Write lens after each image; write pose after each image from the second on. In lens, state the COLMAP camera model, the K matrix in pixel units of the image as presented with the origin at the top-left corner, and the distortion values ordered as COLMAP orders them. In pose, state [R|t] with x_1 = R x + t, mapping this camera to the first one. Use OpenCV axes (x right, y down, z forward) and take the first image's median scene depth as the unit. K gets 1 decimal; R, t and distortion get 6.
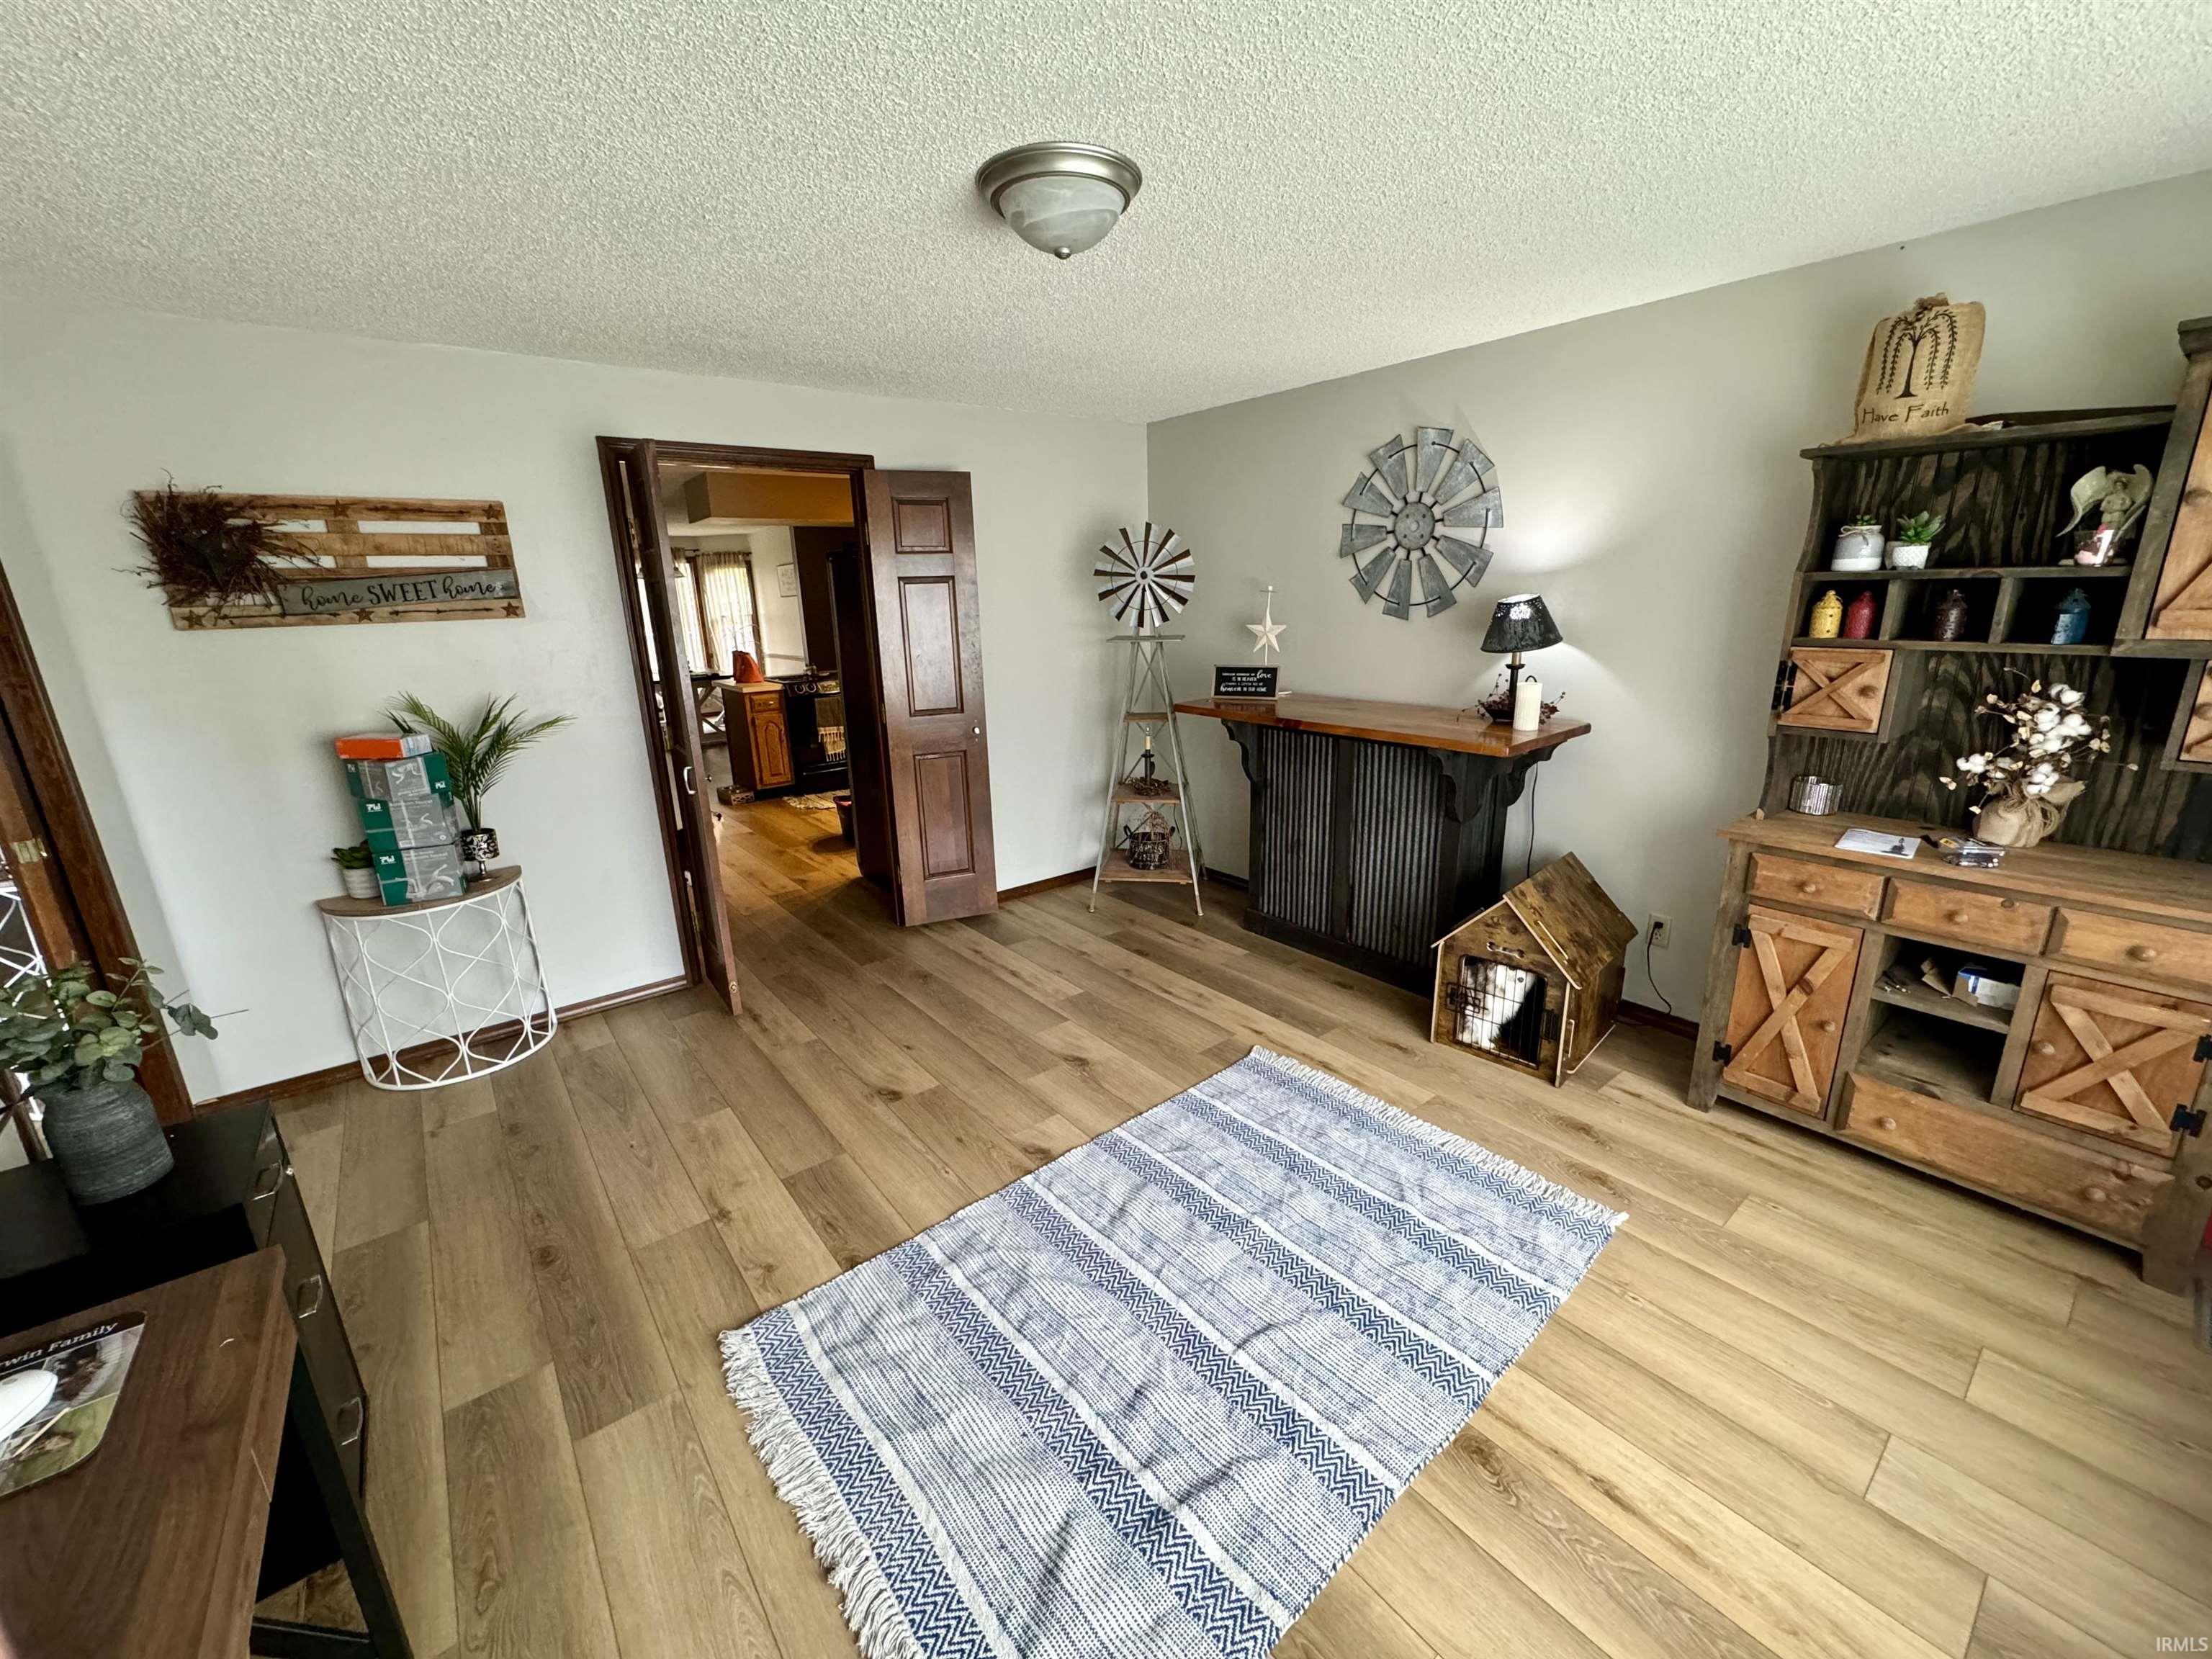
lens RADIAL K [[876.7, 0, 1106.8], [0, 876.7, 824.7], [0, 0, 1]] dist [0.012482, 0.000232]
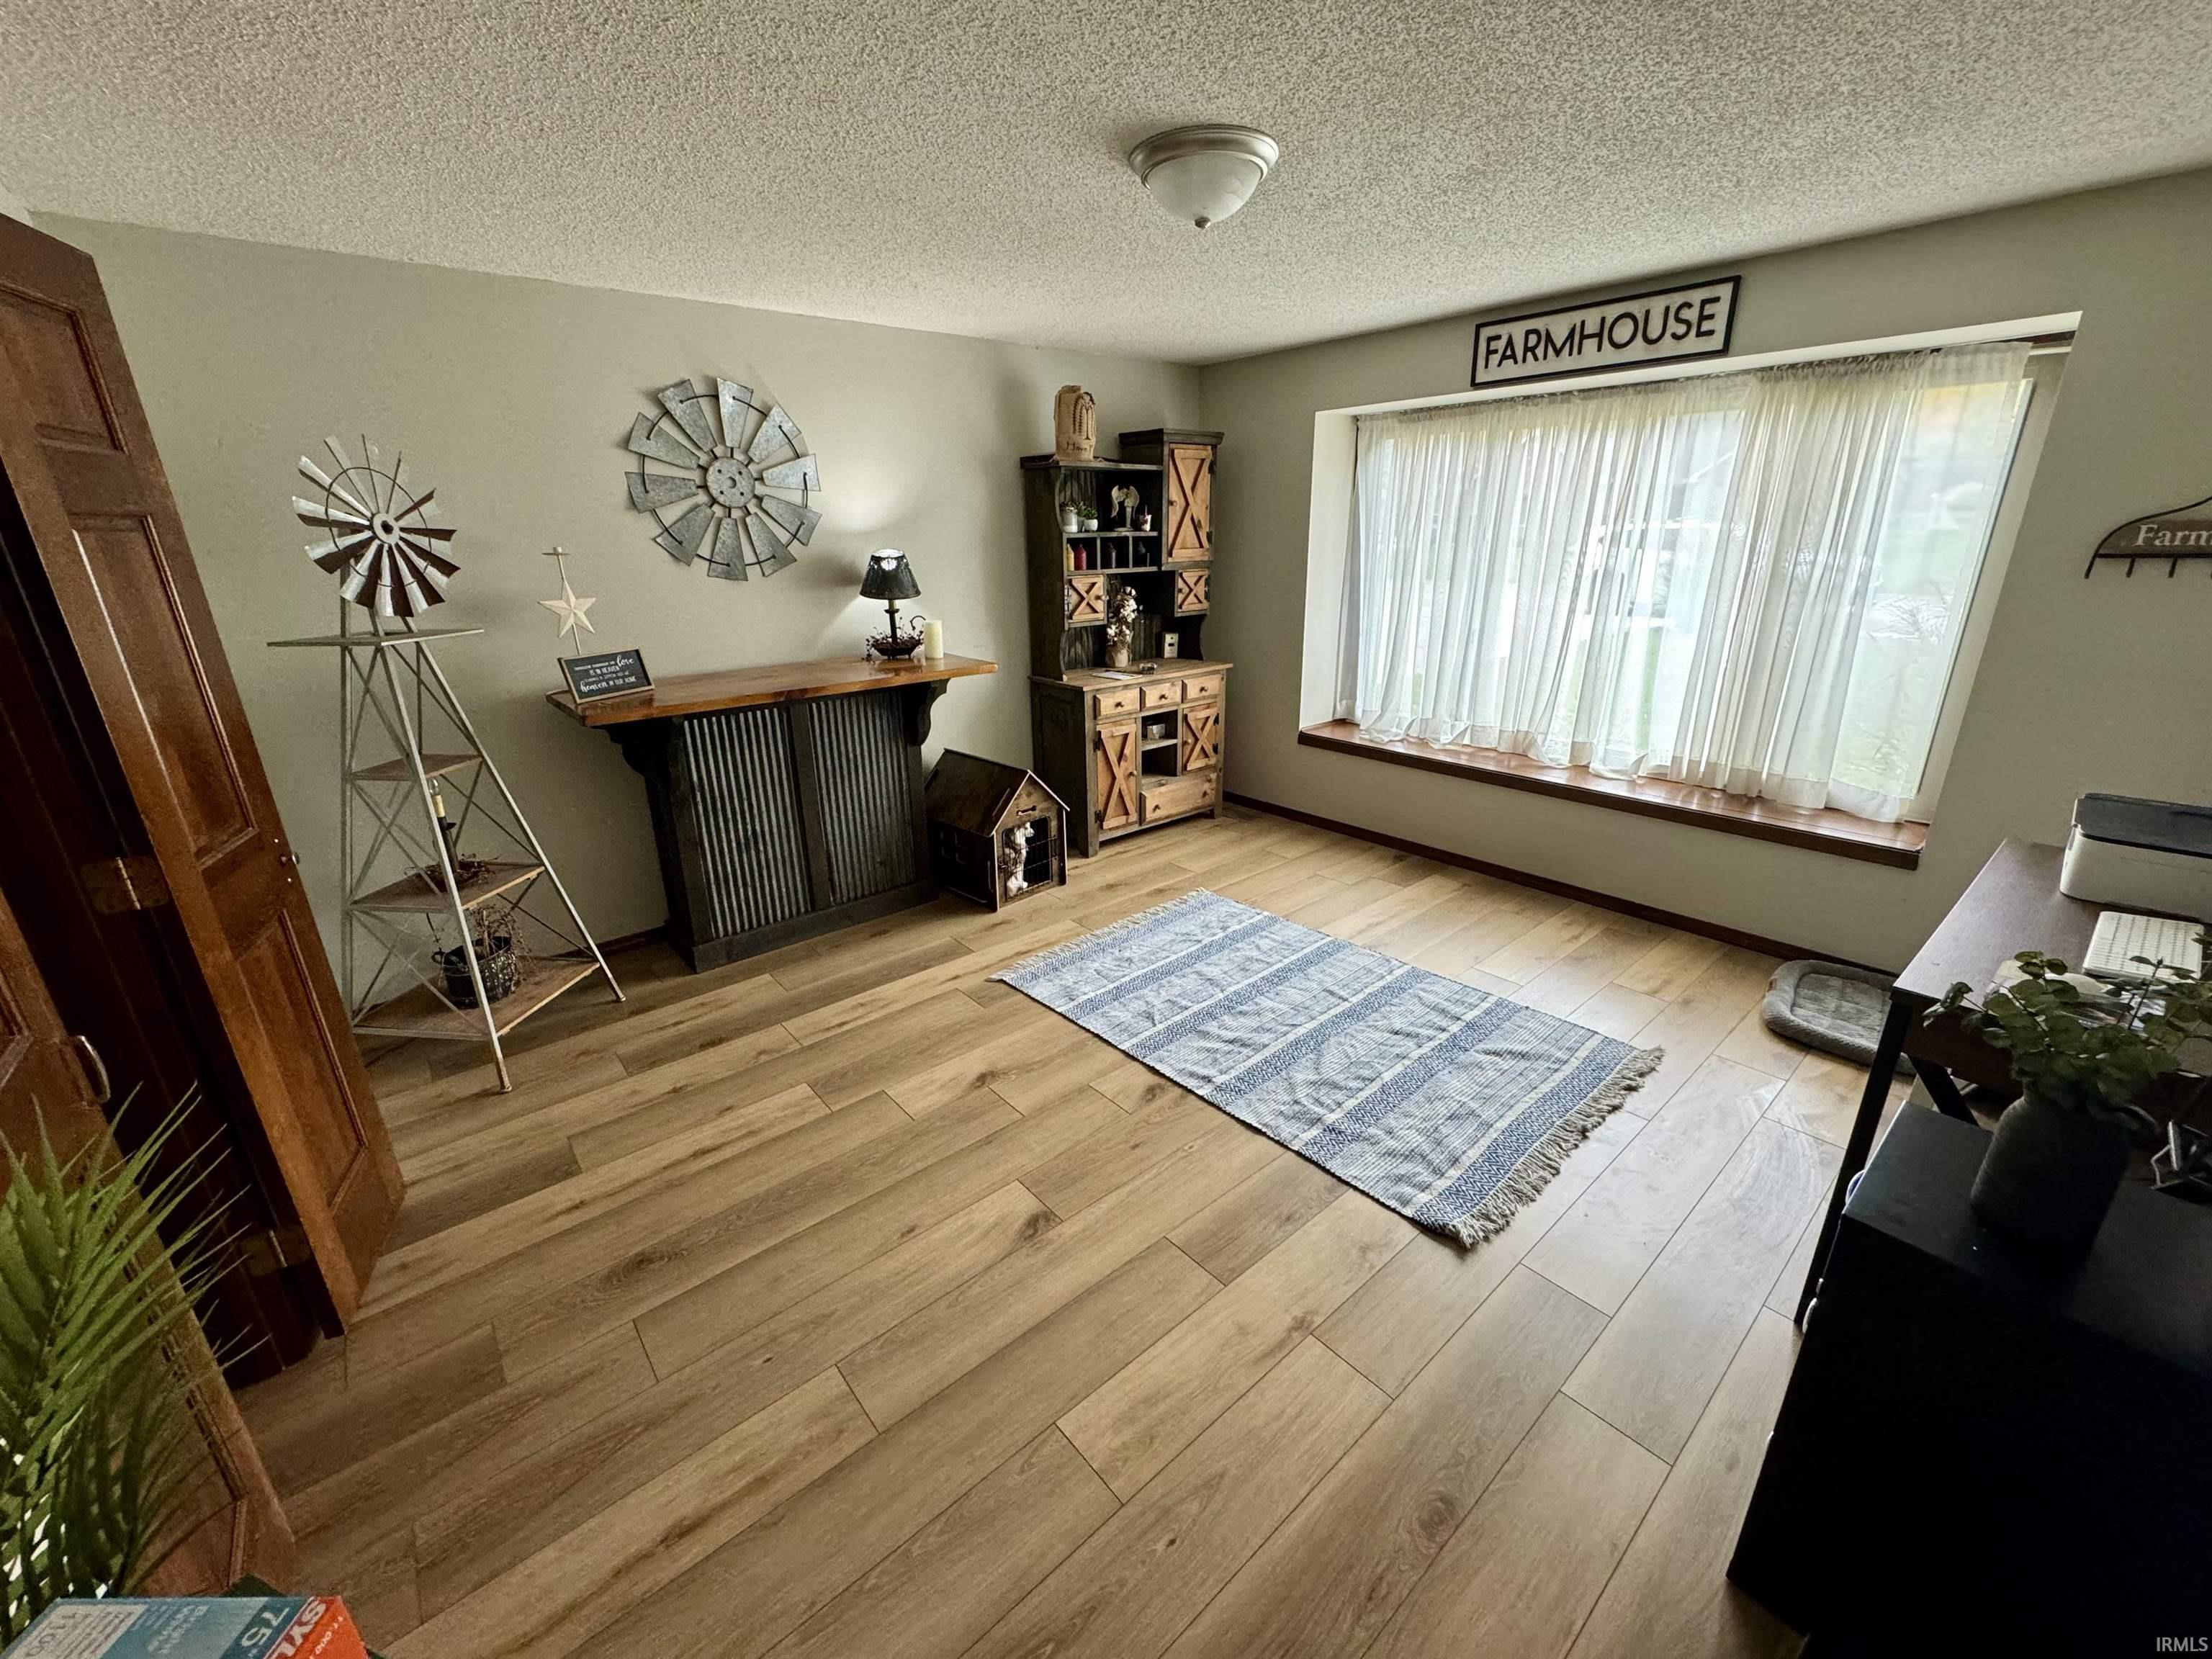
lens RADIAL K [[876.7, 0, 1100.1], [0, 876.7, 819.6], [0, 0, 1]] dist [0.012482, 0.000232]
pose [[-0.007748, -0.293494, 0.955929, -0.834921], [0.284432, 0.915824, 0.283486, -0.194990], [-0.958665, 0.274094, 0.076383, 0.780525]]
